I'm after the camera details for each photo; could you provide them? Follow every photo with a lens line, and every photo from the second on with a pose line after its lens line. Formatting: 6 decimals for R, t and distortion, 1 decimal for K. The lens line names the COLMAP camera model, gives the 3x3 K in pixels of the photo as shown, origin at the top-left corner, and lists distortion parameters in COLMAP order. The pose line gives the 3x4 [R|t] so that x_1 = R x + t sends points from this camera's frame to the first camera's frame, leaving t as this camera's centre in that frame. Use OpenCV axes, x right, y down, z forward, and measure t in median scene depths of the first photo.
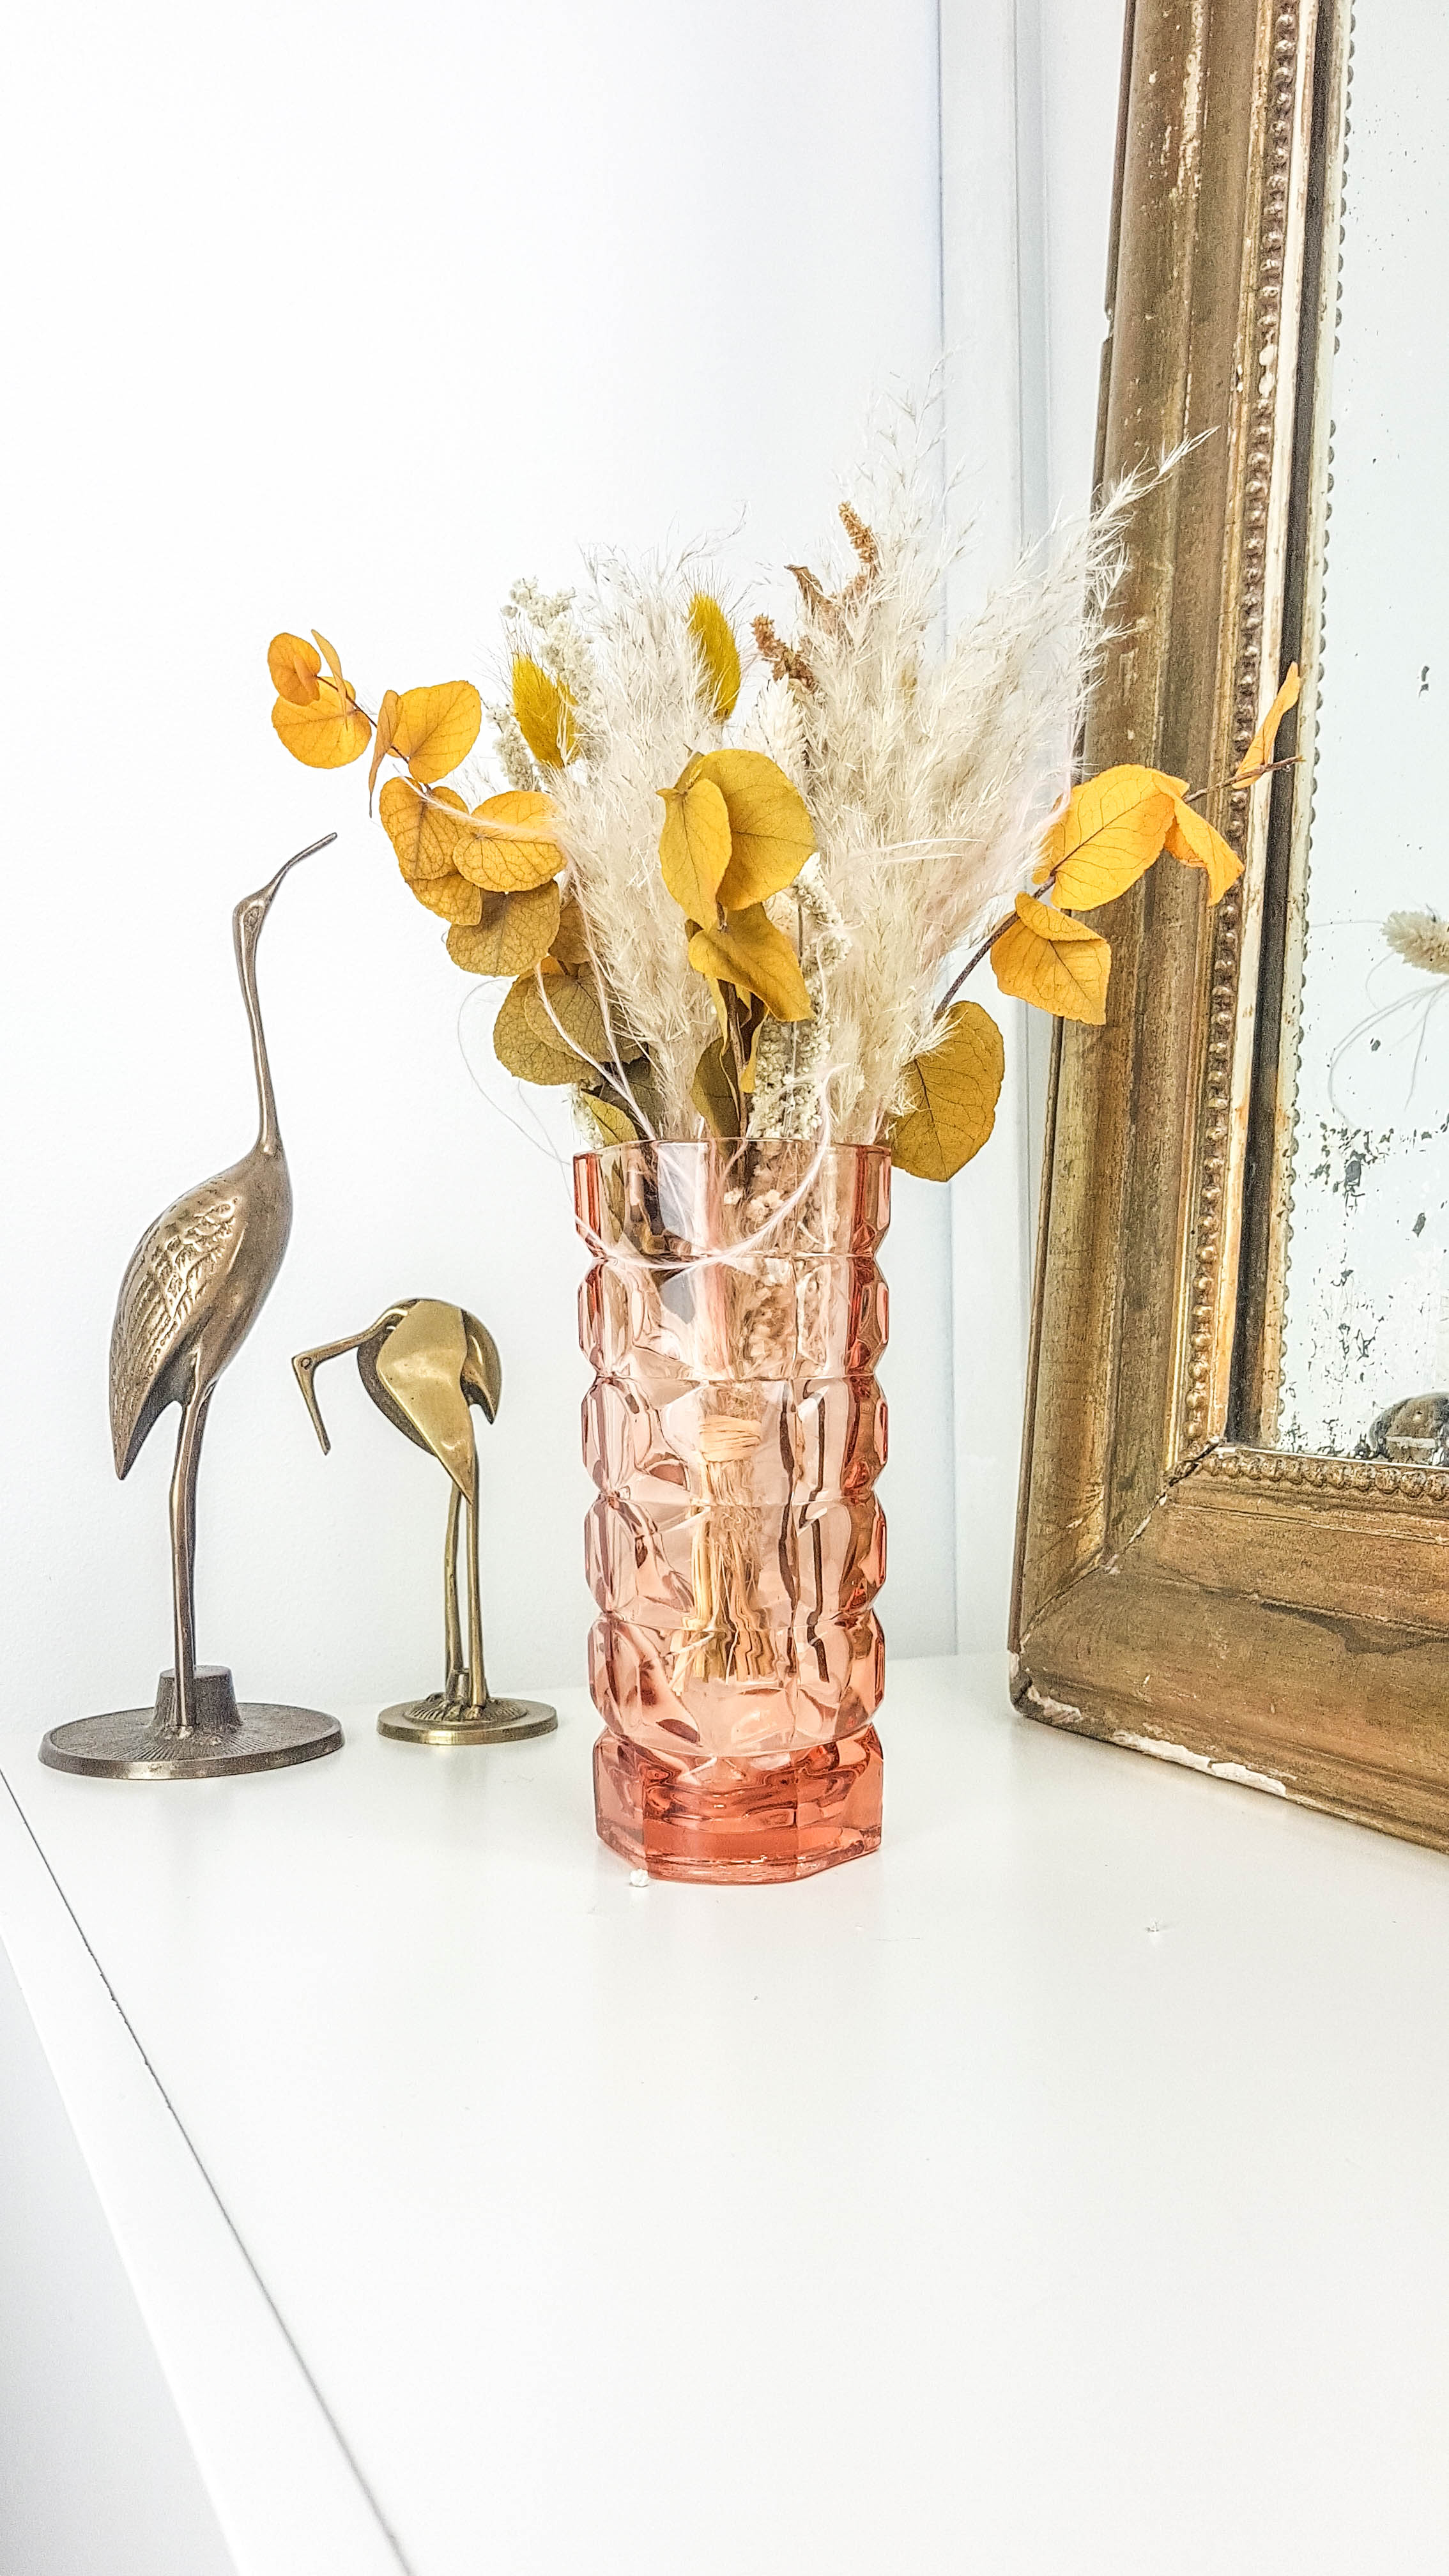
lens RADIAL K [[2003.7, 0, 686.1], [0, 2003.7, 1239.0], [0, 0, 1]] dist [0.002735, -0.047793]
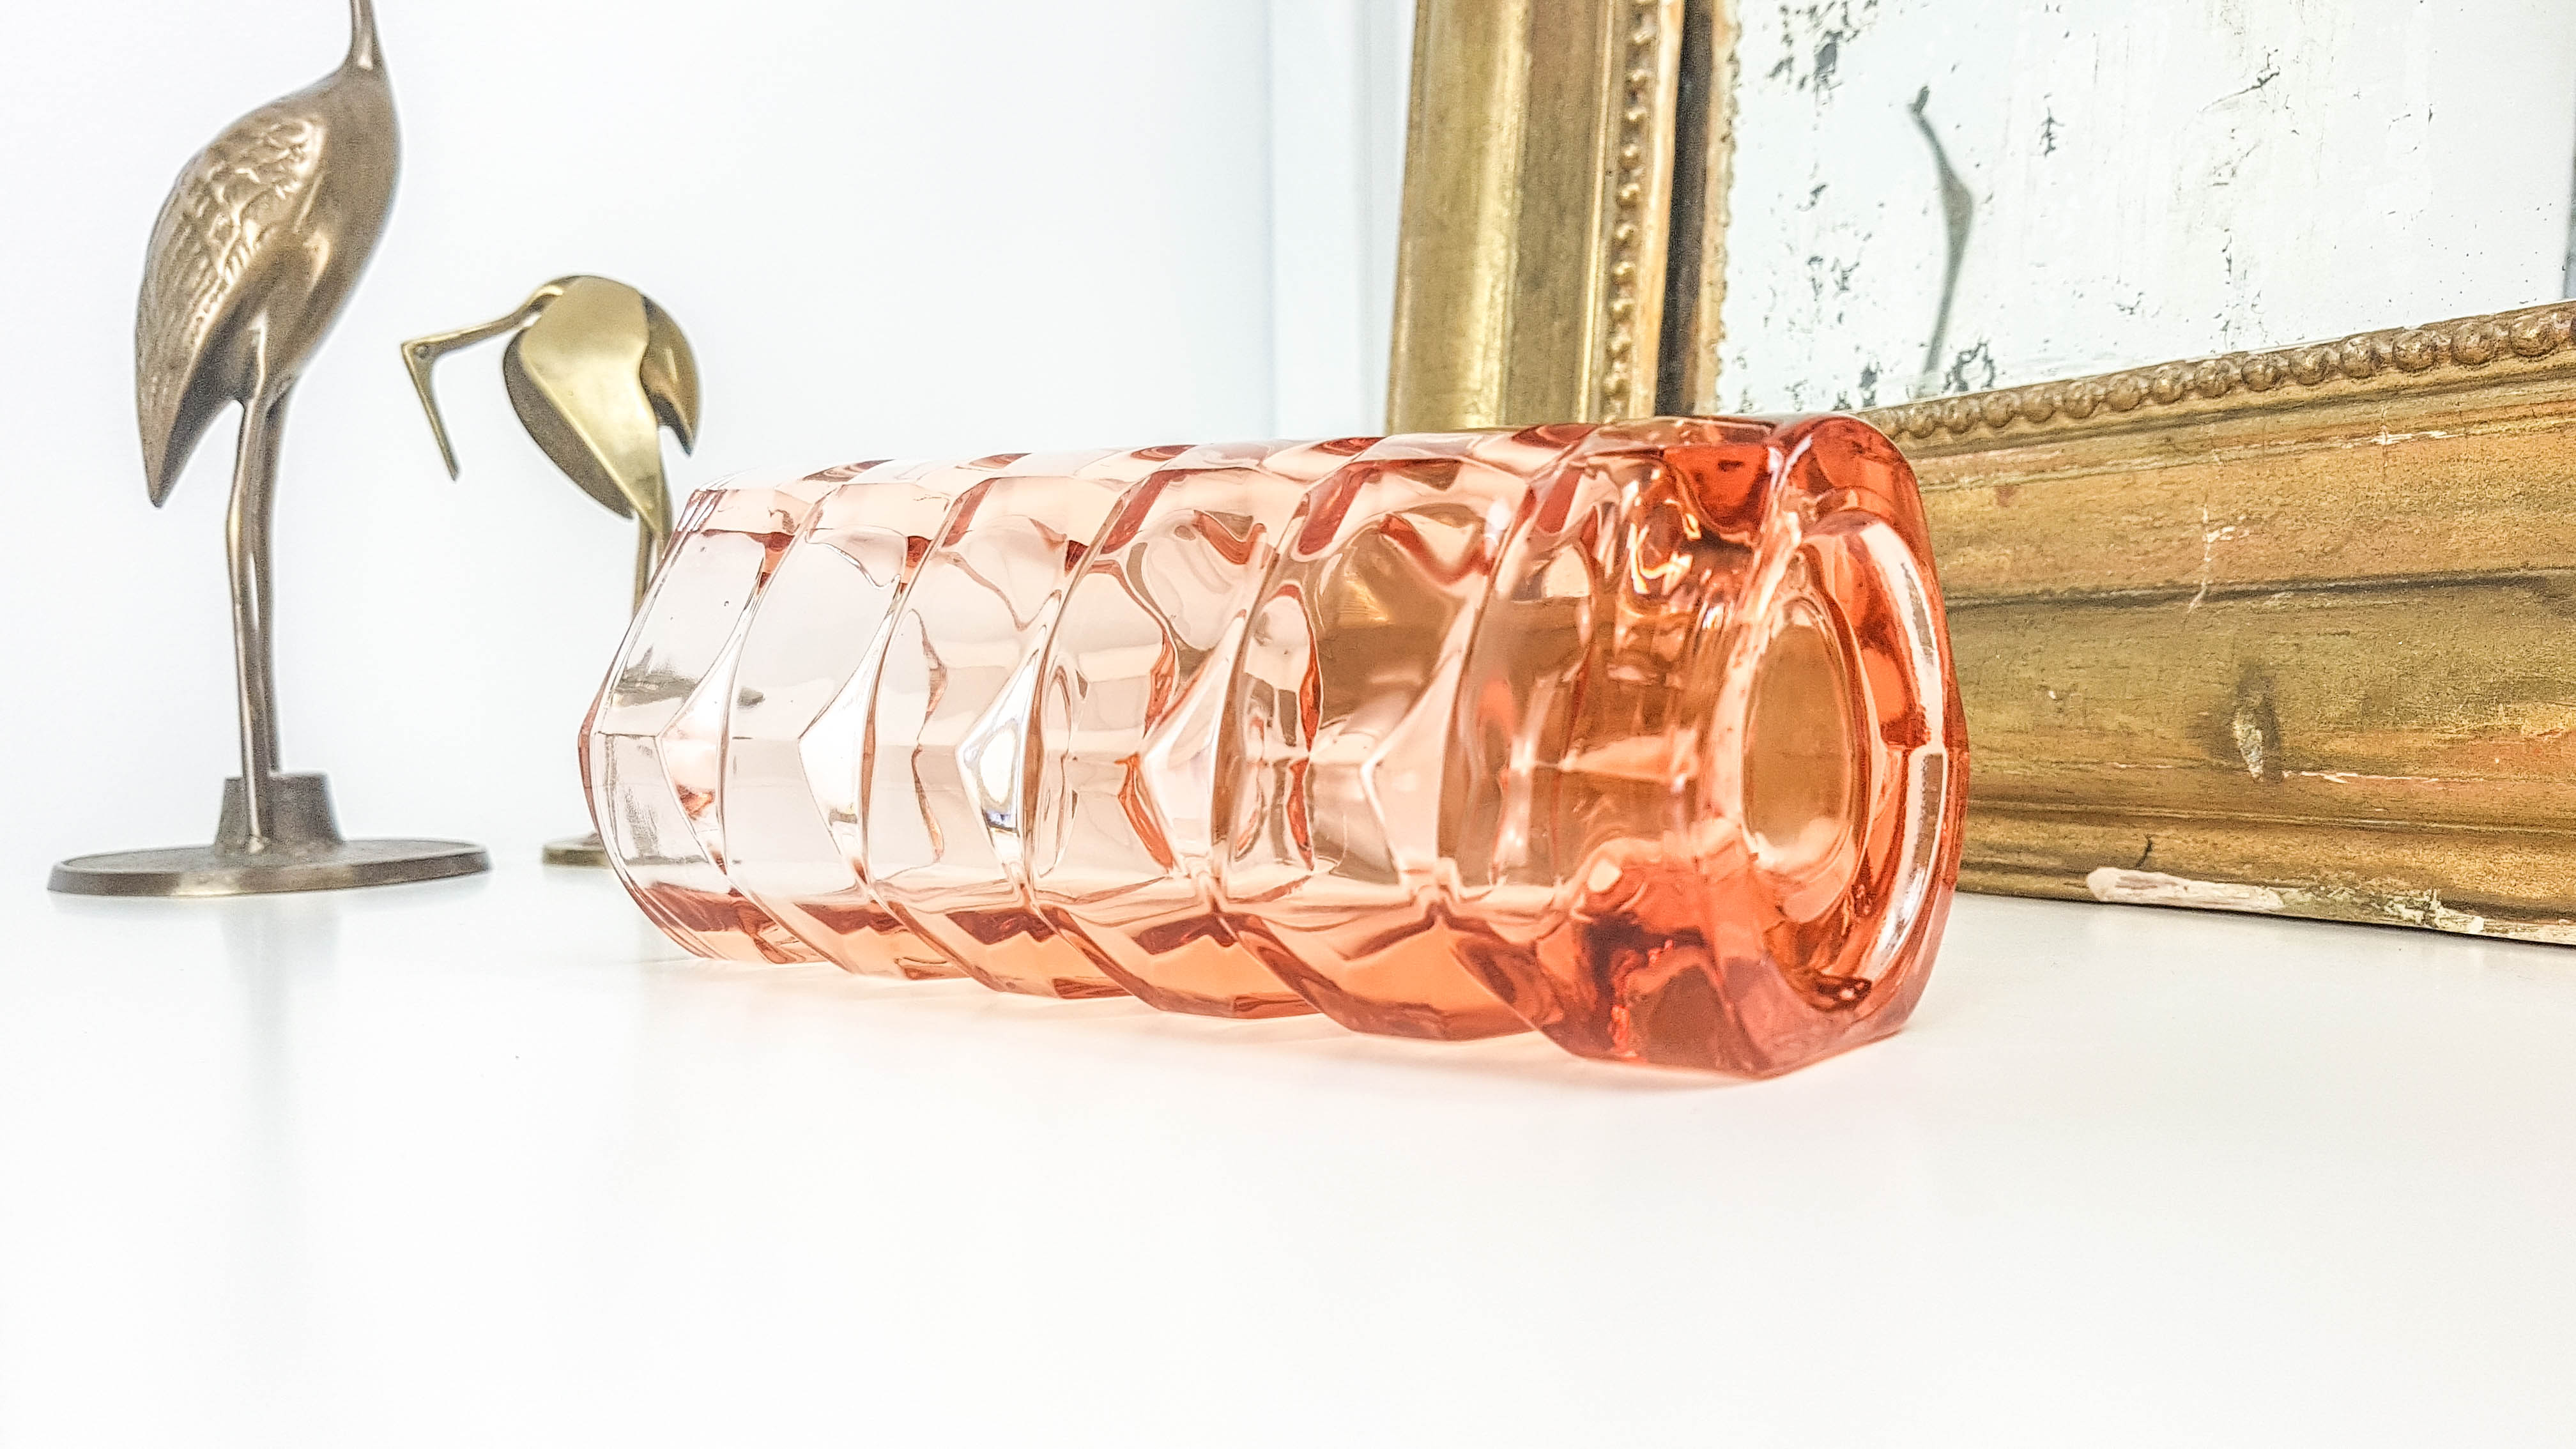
lens RADIAL K [[2003.7, 0, 1227.0], [0, 2003.7, 760.2], [0, 0, 1]] dist [0.002735, -0.047793]
pose [[0.992124, -0.014324, 0.124439, 0.008814], [0.005205, 0.997296, 0.073300, 0.164838], [-0.125153, -0.072075, 0.989516, 0.242994]]
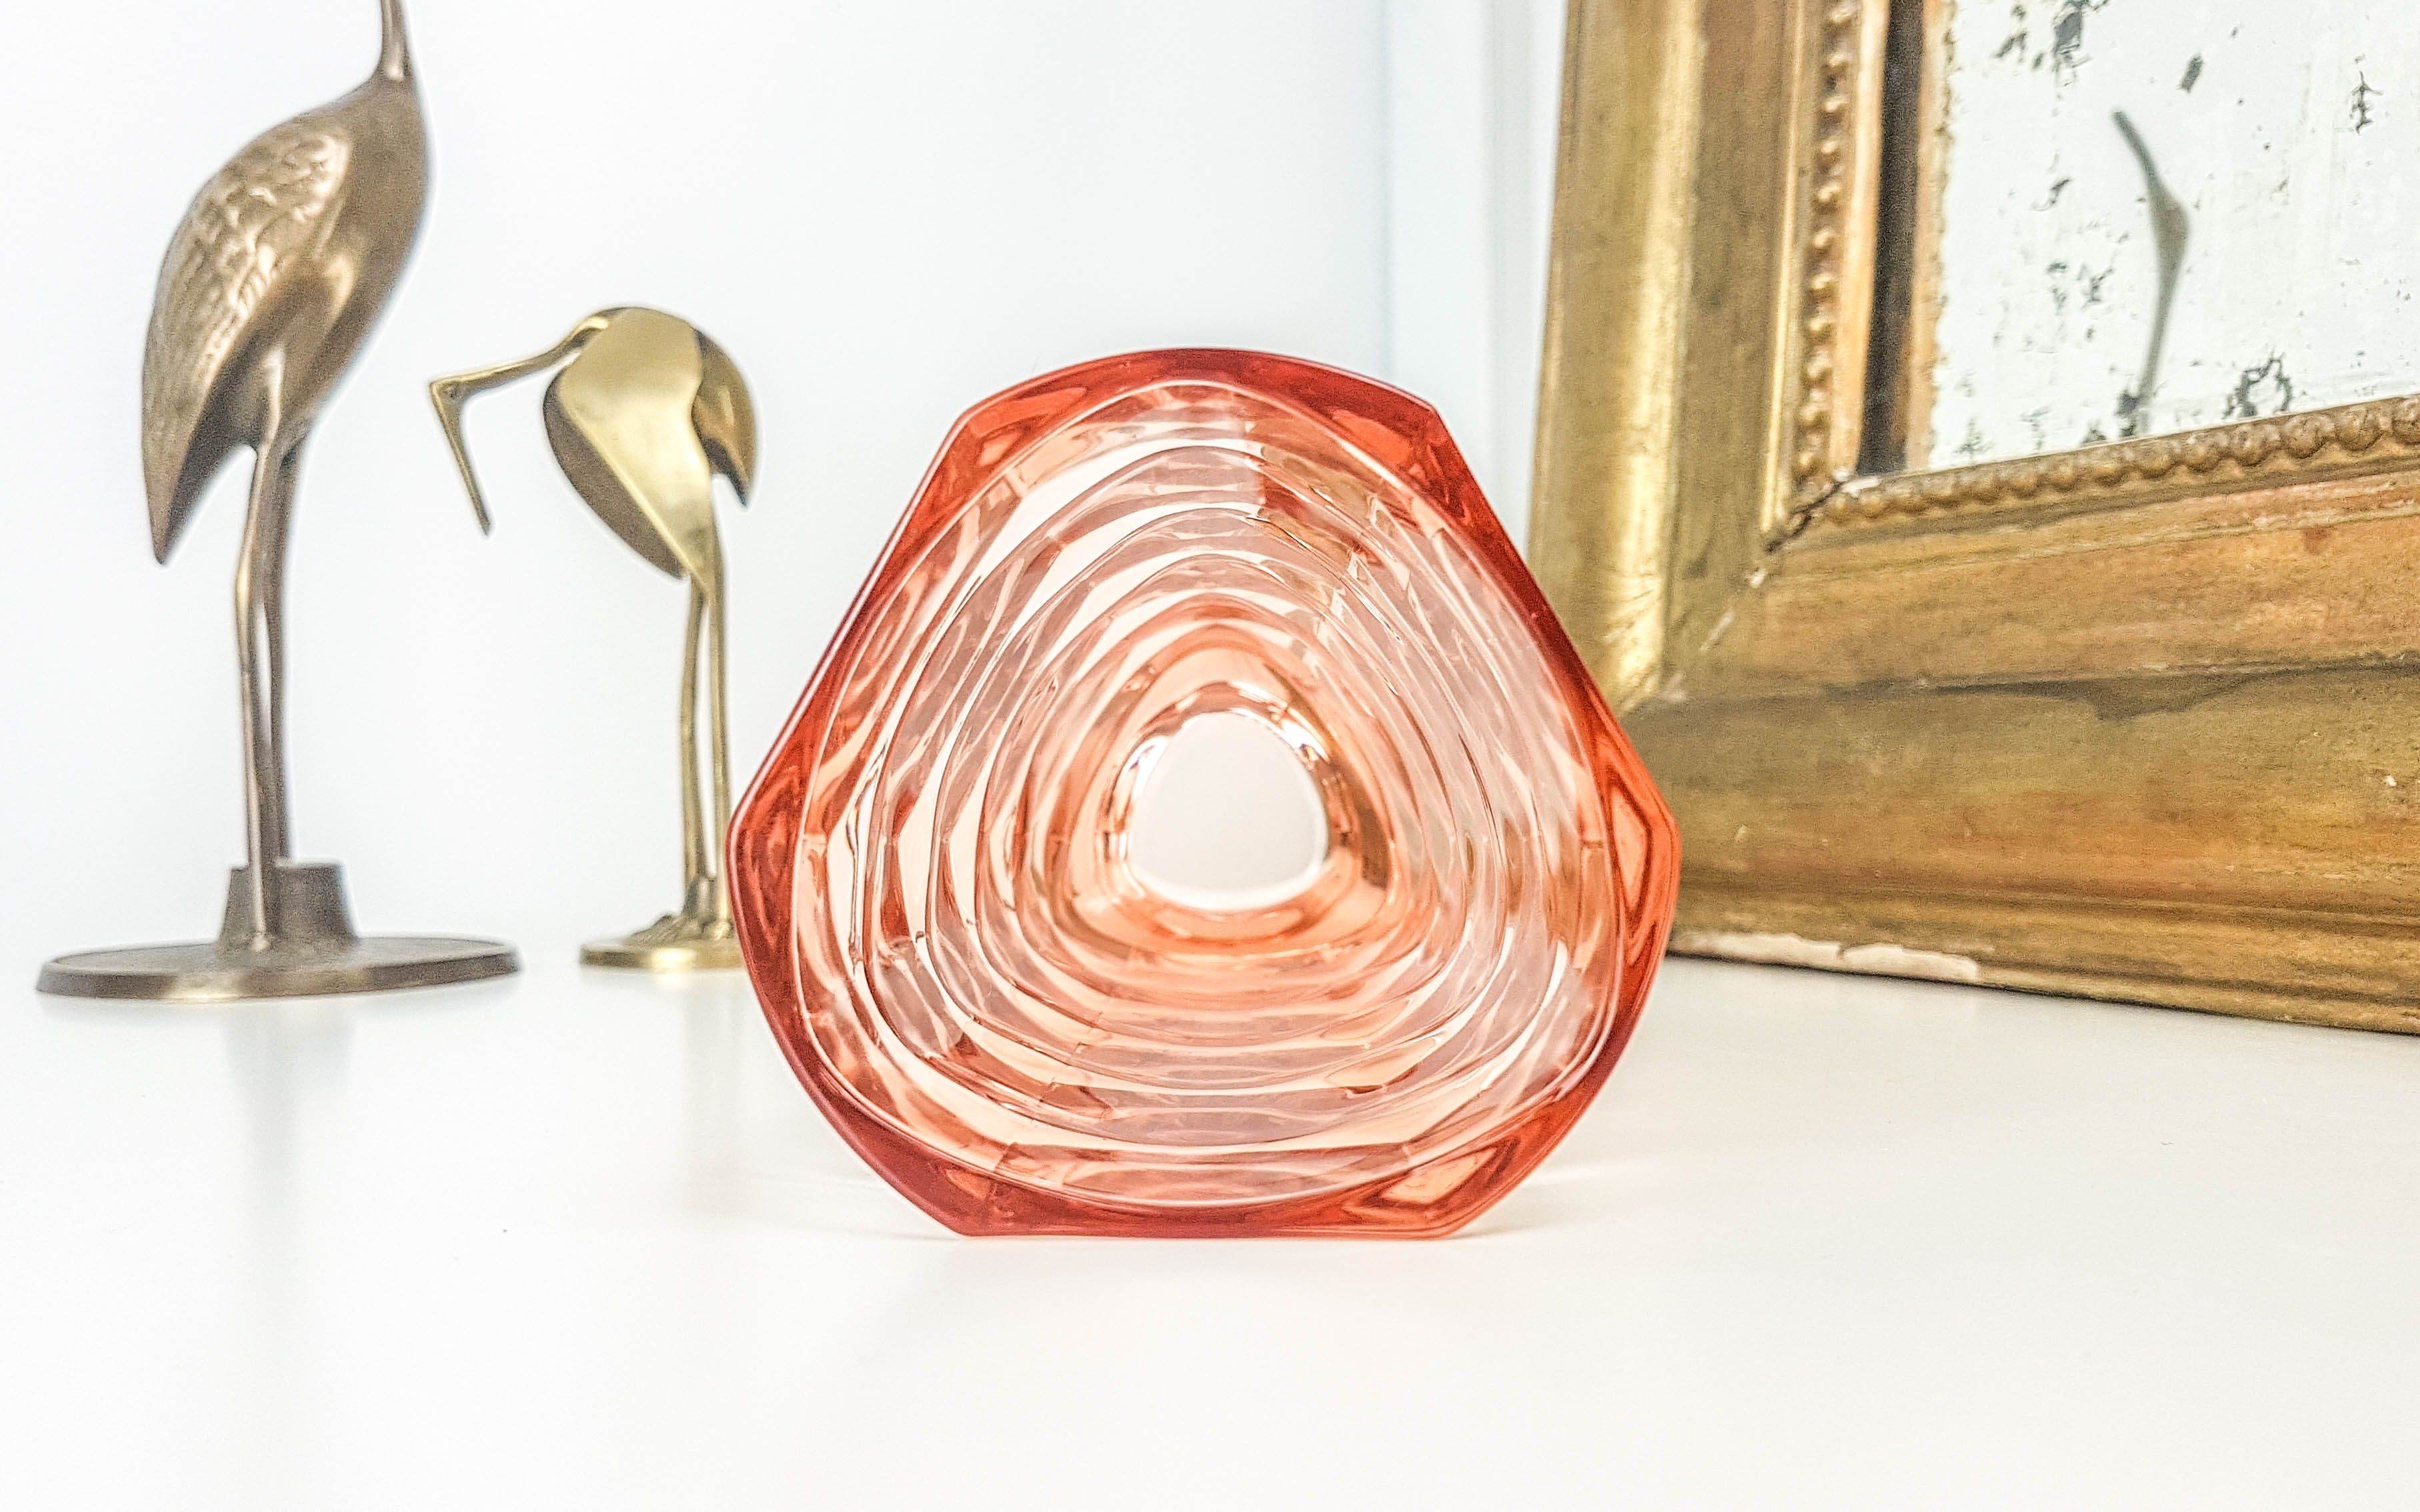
lens RADIAL K [[2091.4, 0, 1168.0], [0, 2091.4, 806.6], [0, 0, 1]] dist [-0.007474, -0.076479]
pose [[0.998433, -0.007304, 0.055486, 0.004693], [0.004353, 0.998578, 0.053133, 0.168490], [-0.055795, -0.052808, 0.997045, 0.318100]]
